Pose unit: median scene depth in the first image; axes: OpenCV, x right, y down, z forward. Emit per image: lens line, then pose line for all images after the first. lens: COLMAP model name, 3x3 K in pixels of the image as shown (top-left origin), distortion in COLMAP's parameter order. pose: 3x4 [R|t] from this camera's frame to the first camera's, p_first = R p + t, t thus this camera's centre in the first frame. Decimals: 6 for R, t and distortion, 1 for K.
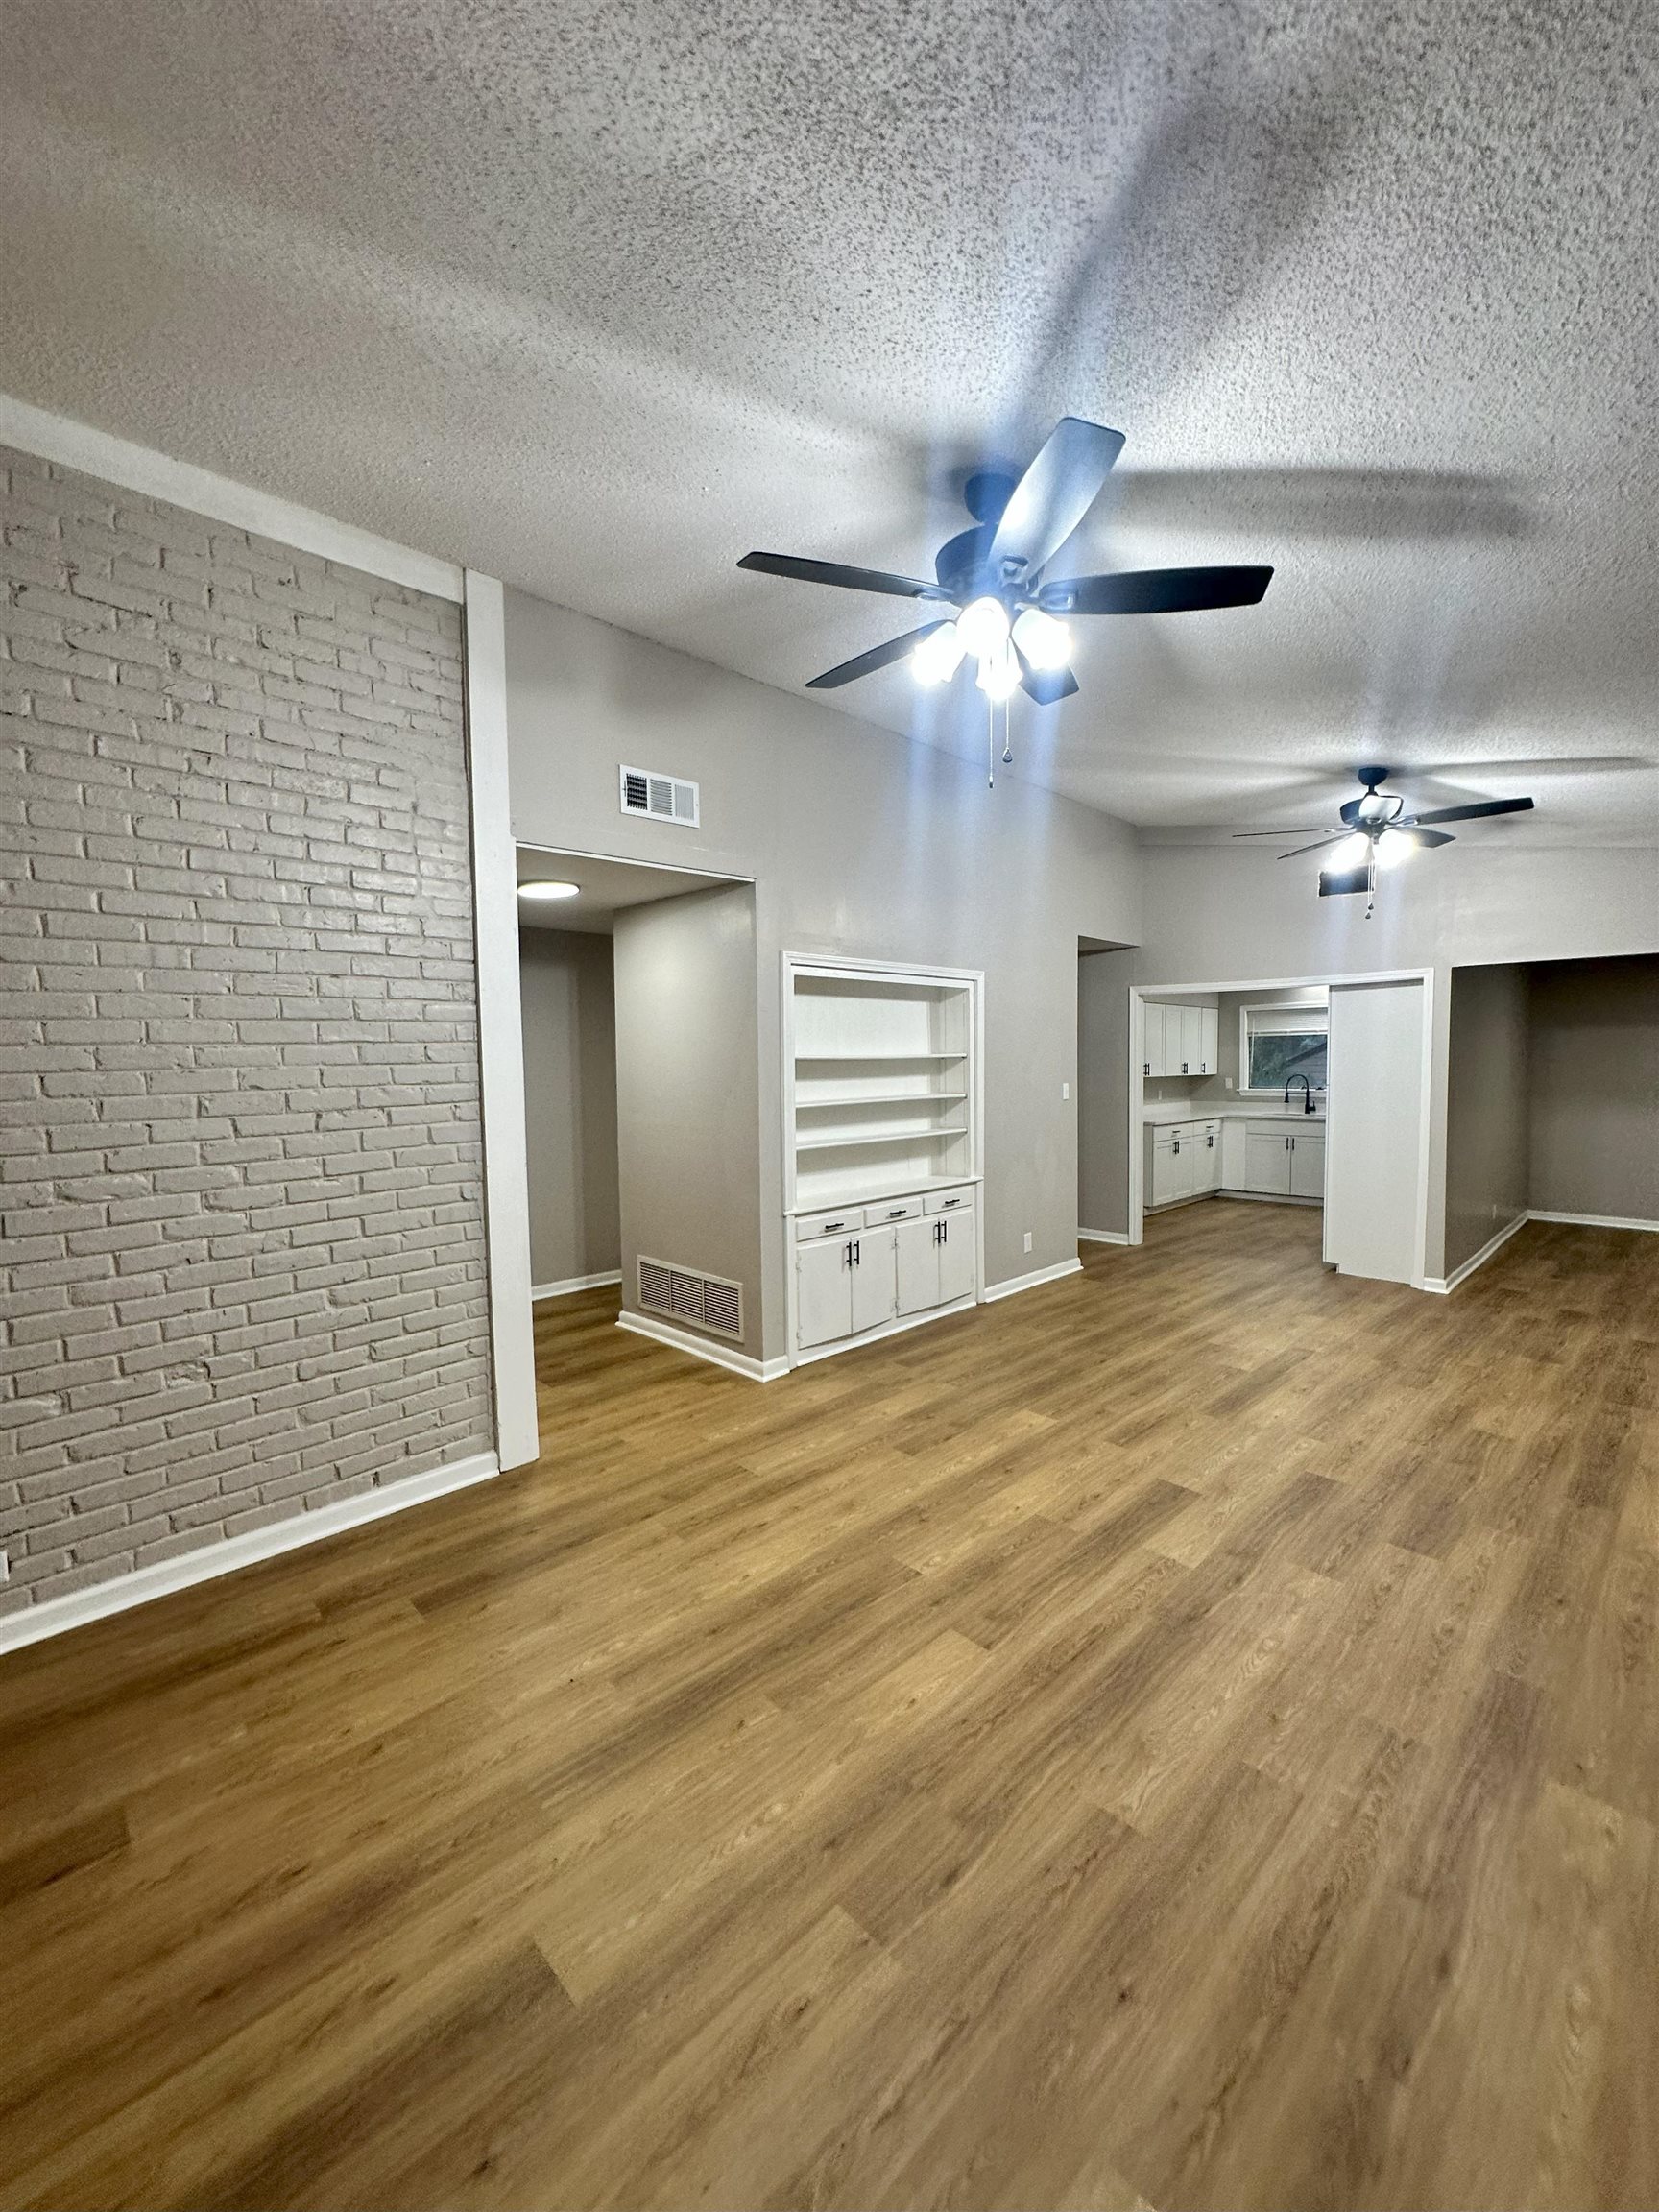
lens RADIAL K [[882.7, 0, 834.0], [0, 882.7, 1101.4], [0, 0, 1]] dist [-0.003224, 0.000677]
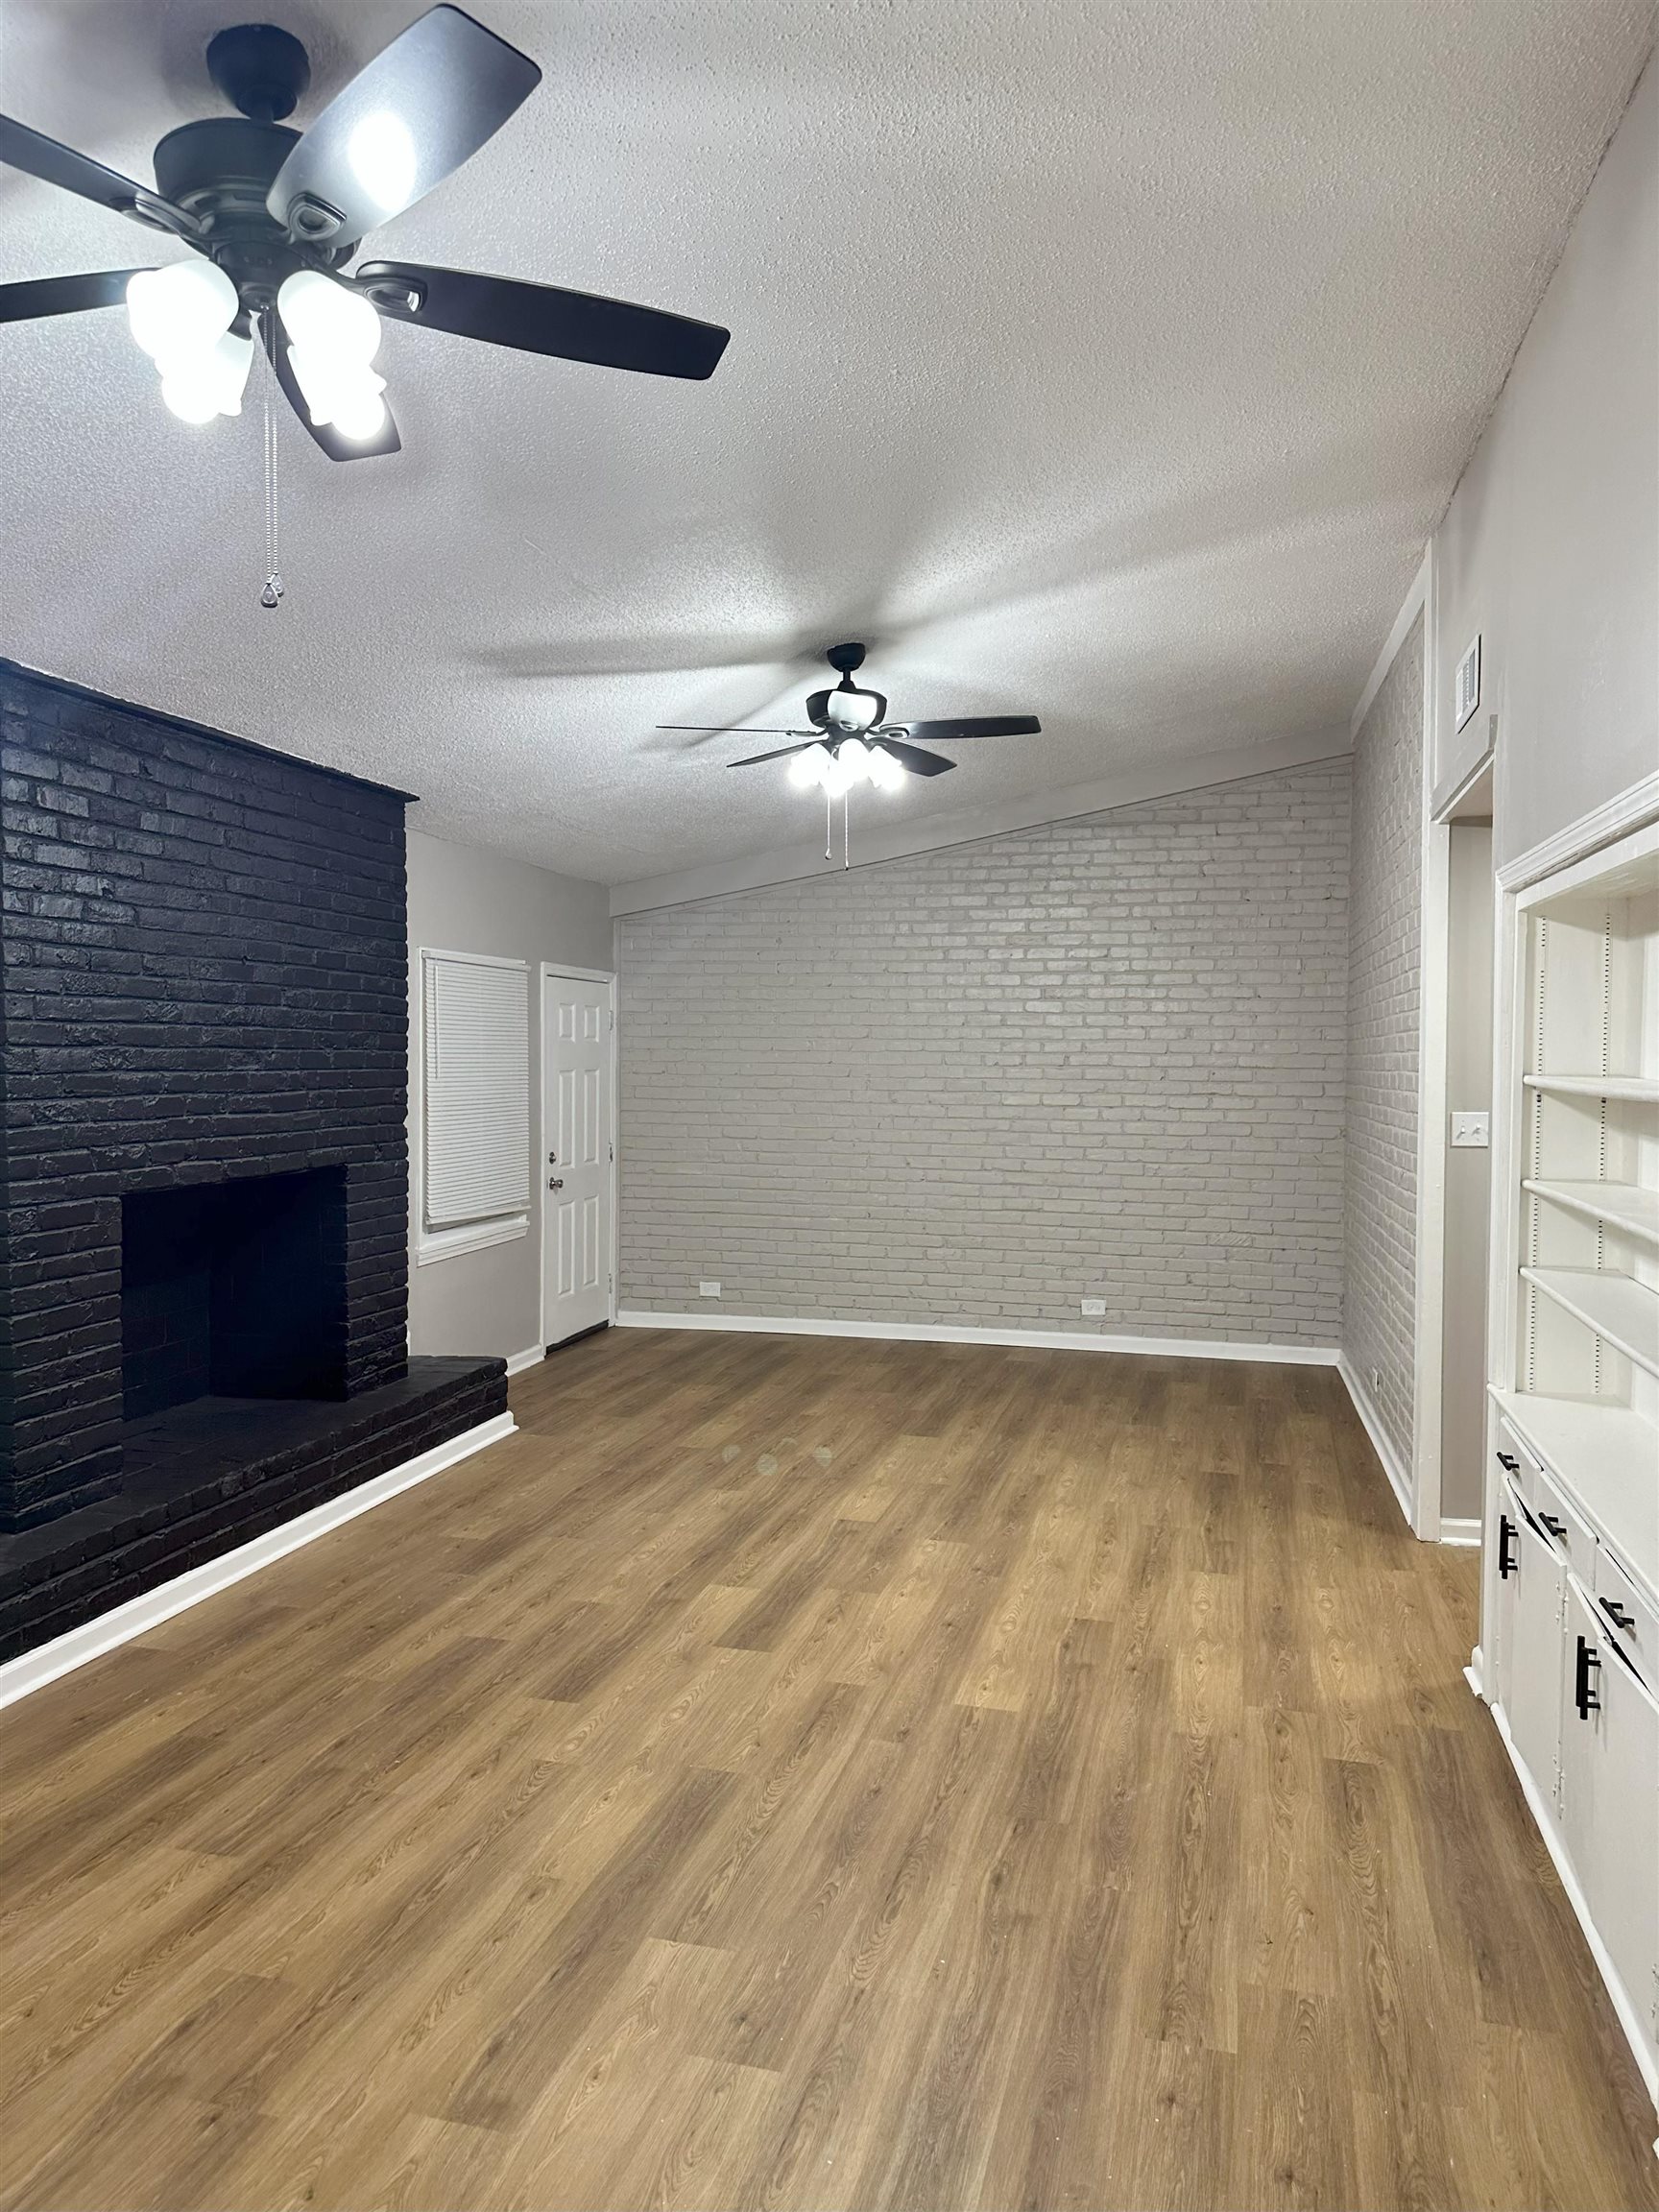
lens RADIAL K [[1549.0, 0, 817.4], [0, 1549.0, 1118.3], [0, 0, 1]] dist [0.075421, -0.092214]
pose [[-0.860178, 0.029872, -0.509118, 0.976296], [-0.021837, 0.995210, 0.095286, -0.139508], [0.509526, 0.093081, -0.855406, 2.077791]]
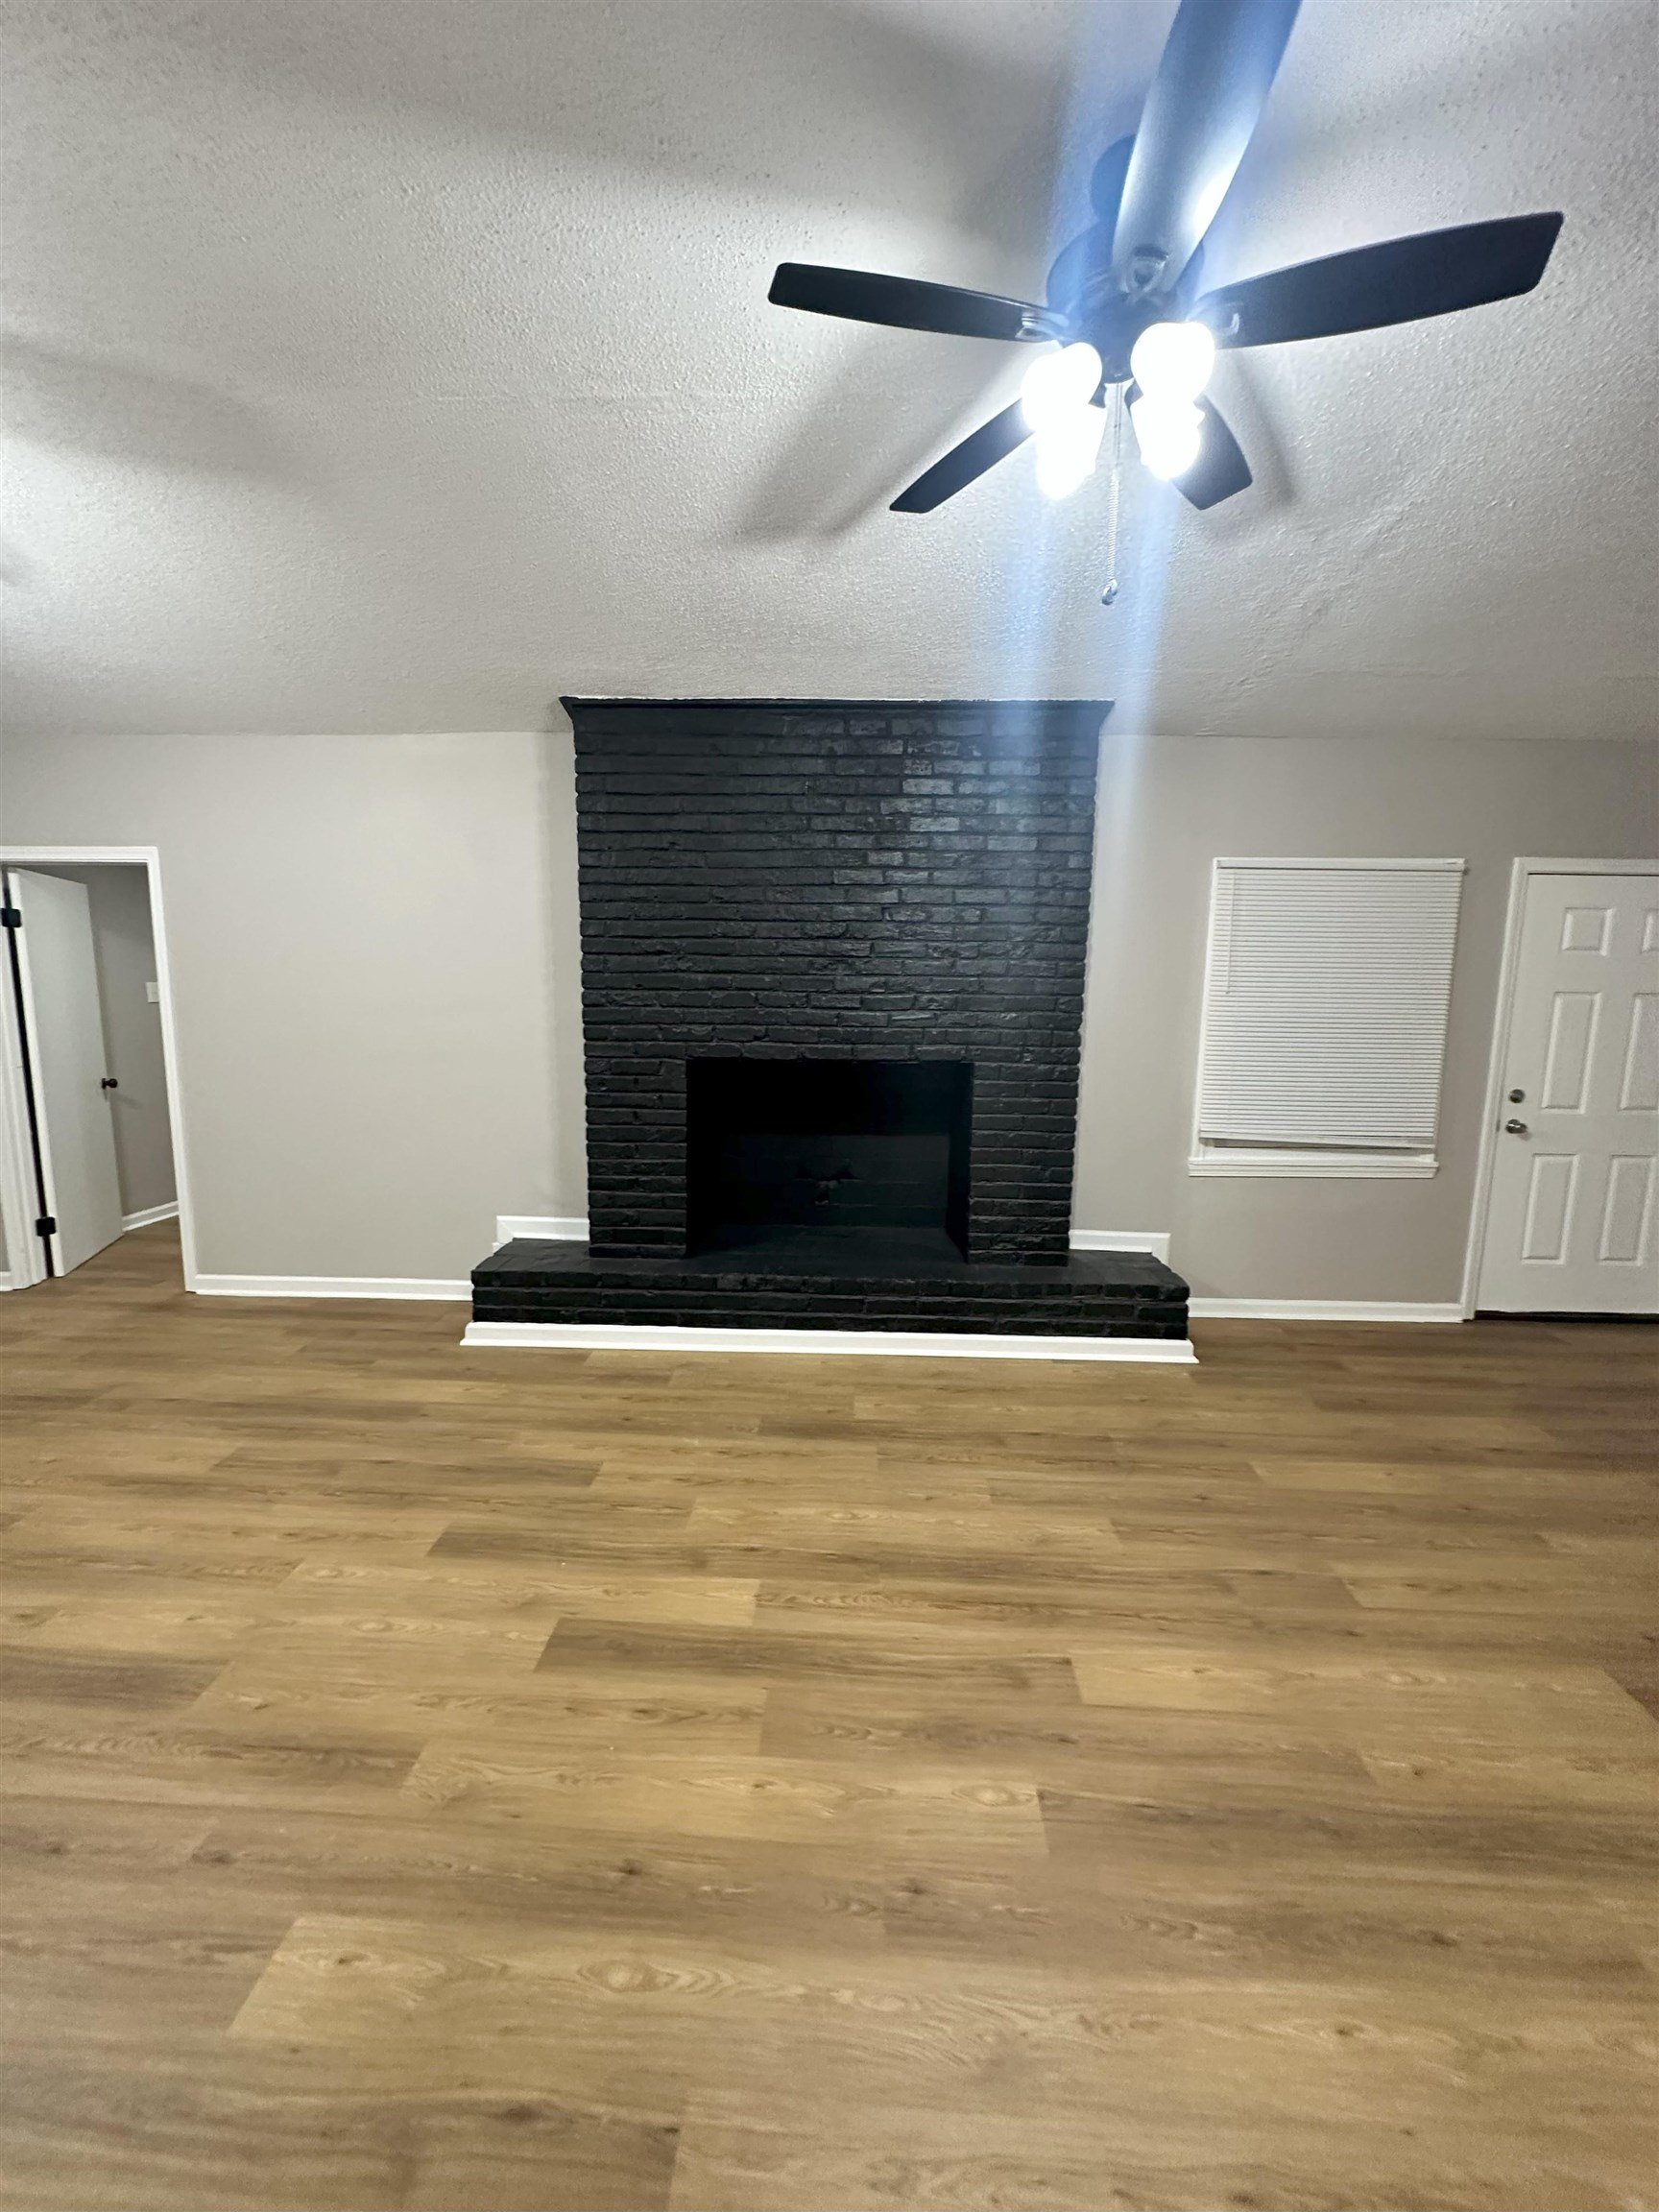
lens RADIAL K [[882.7, 0, 830.0], [0, 882.7, 1107.6], [0, 0, 1]] dist [-0.003224, 0.000677]
pose [[-0.683963, -0.097926, 0.722915, -0.169086], [0.036193, 0.985174, 0.167694, -0.045972], [-0.728619, 0.140861, -0.670278, 1.194218]]
